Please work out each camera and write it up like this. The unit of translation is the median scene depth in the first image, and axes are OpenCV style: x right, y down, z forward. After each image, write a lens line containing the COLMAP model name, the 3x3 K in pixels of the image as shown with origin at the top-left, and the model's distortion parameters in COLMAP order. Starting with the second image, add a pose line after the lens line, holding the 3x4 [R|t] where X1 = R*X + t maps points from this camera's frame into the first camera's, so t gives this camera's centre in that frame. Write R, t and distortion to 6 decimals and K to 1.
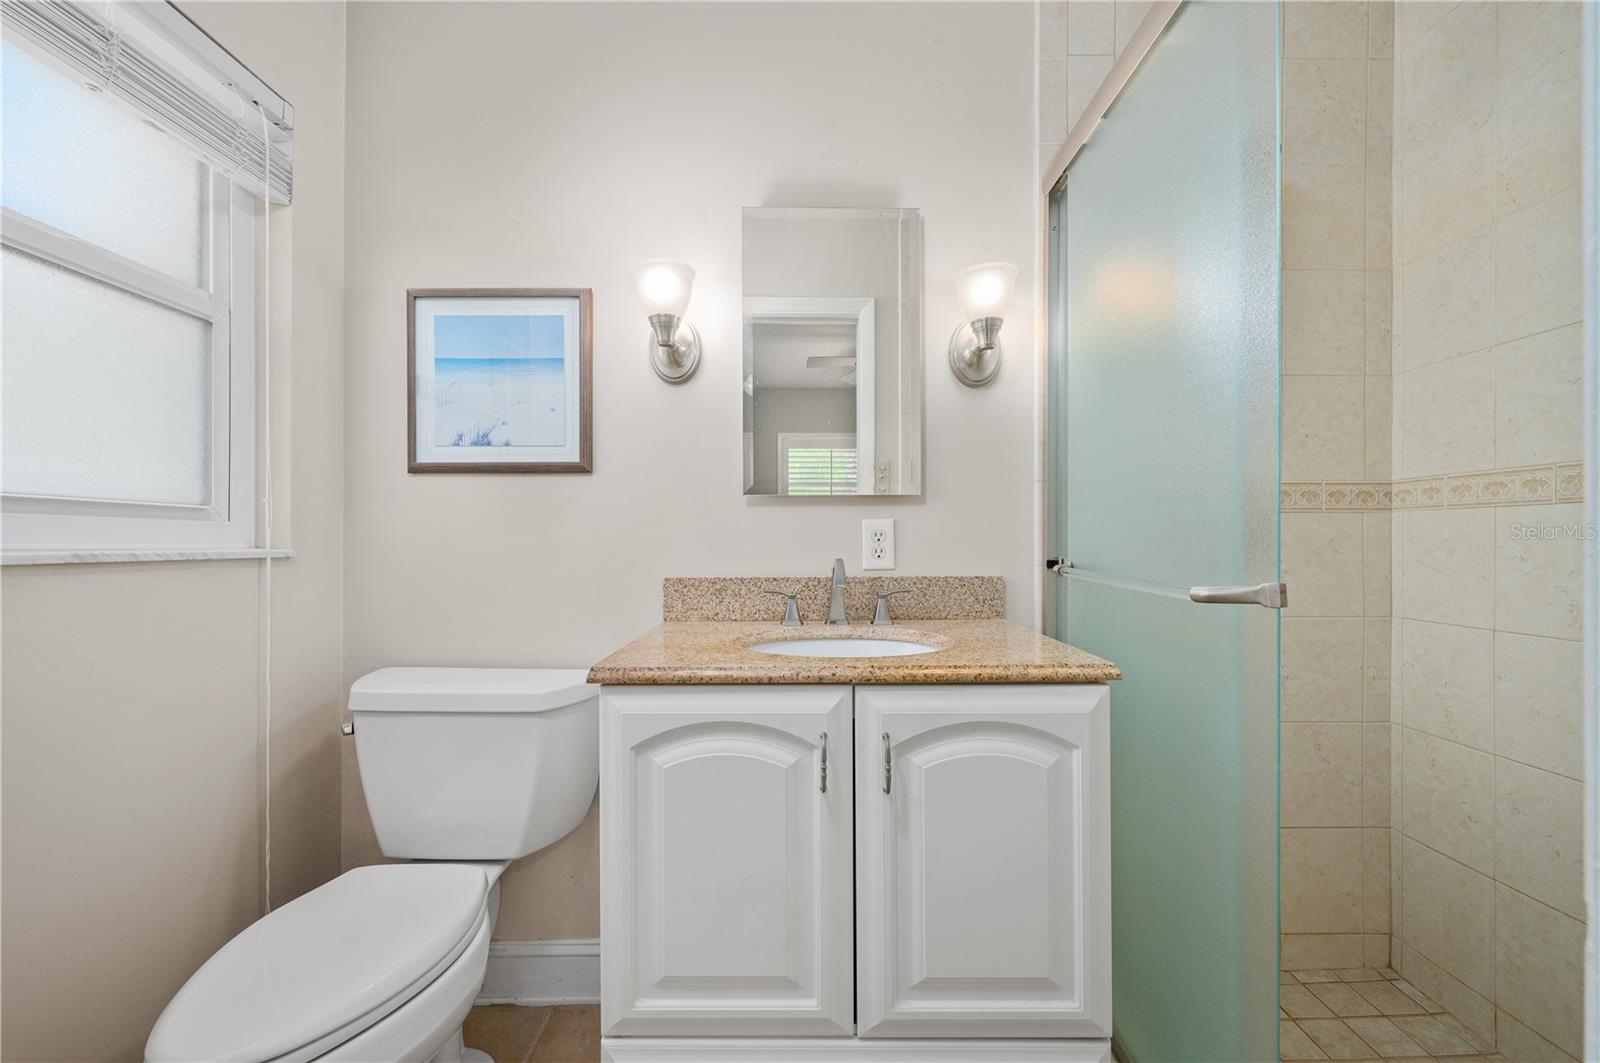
lens RADIAL K [[631.4, 0, 800.7], [0, 631.4, 533.3], [0, 0, 1]] dist [-0.001307, 0.000080]
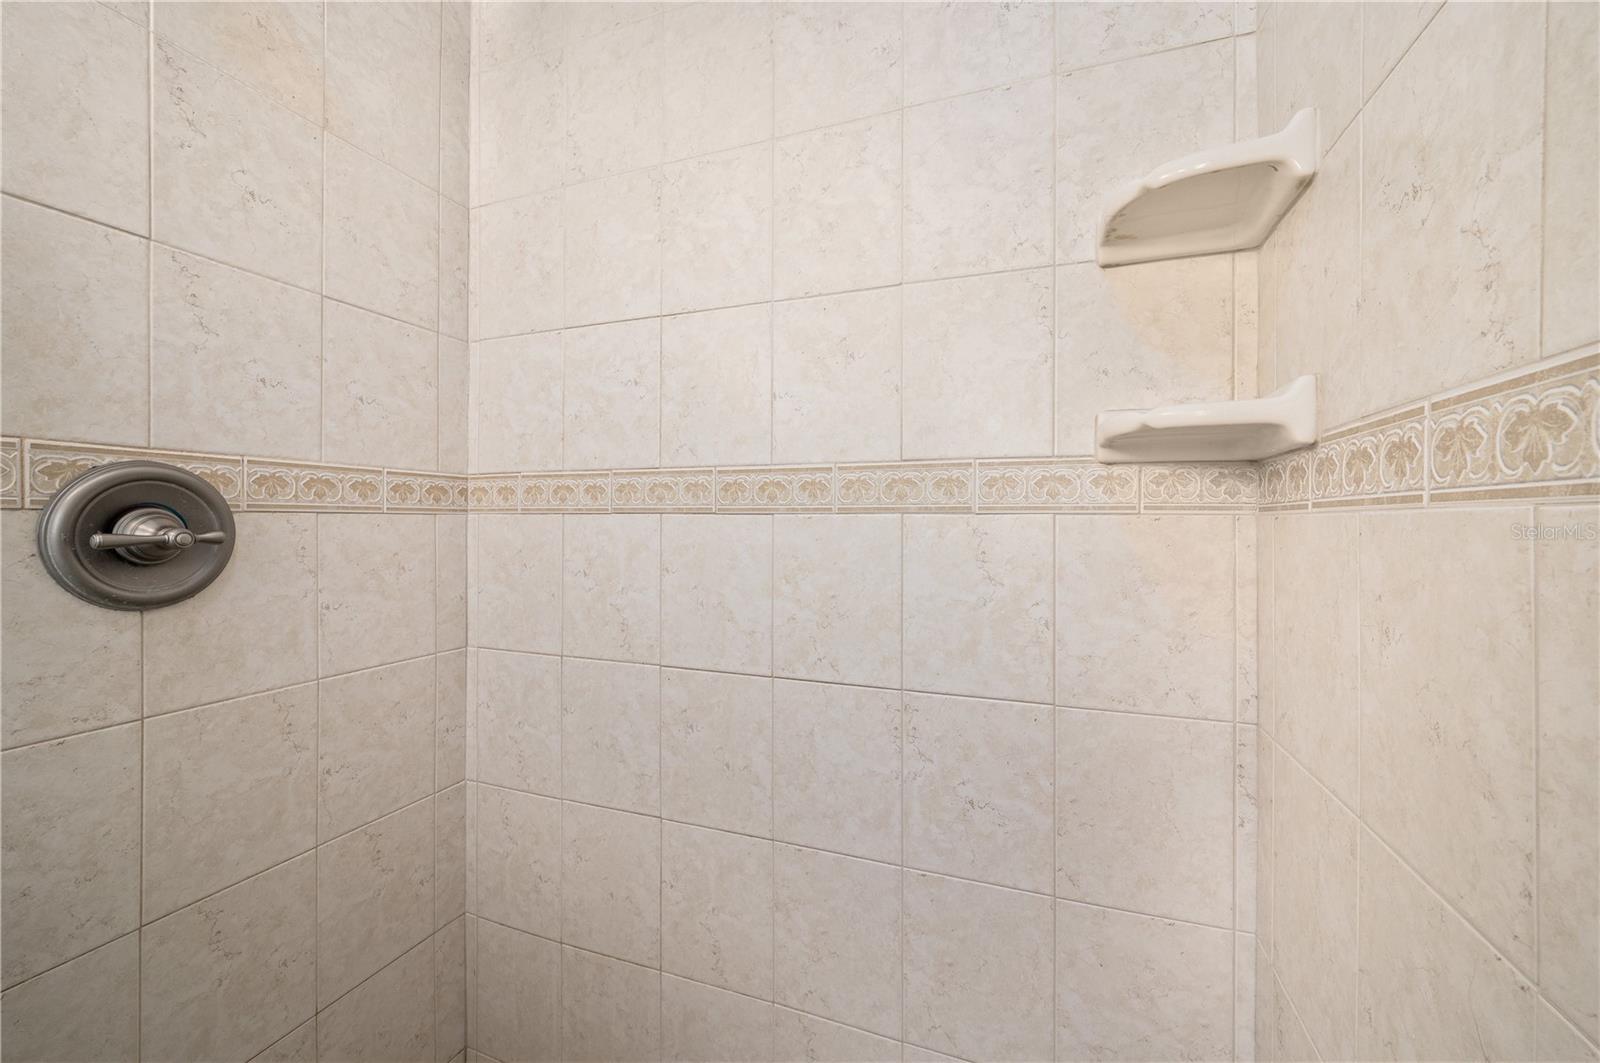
lens RADIAL K [[631.4, 0, 800.7], [0, 631.4, 533.3], [0, 0, 1]] dist [-0.001307, 0.000080]
pose [[0.349694, -0.019922, 0.936652, 0.346088], [-0.014850, 0.999530, 0.026804, -0.037943], [-0.936746, -0.023283, 0.349234, 0.336074]]
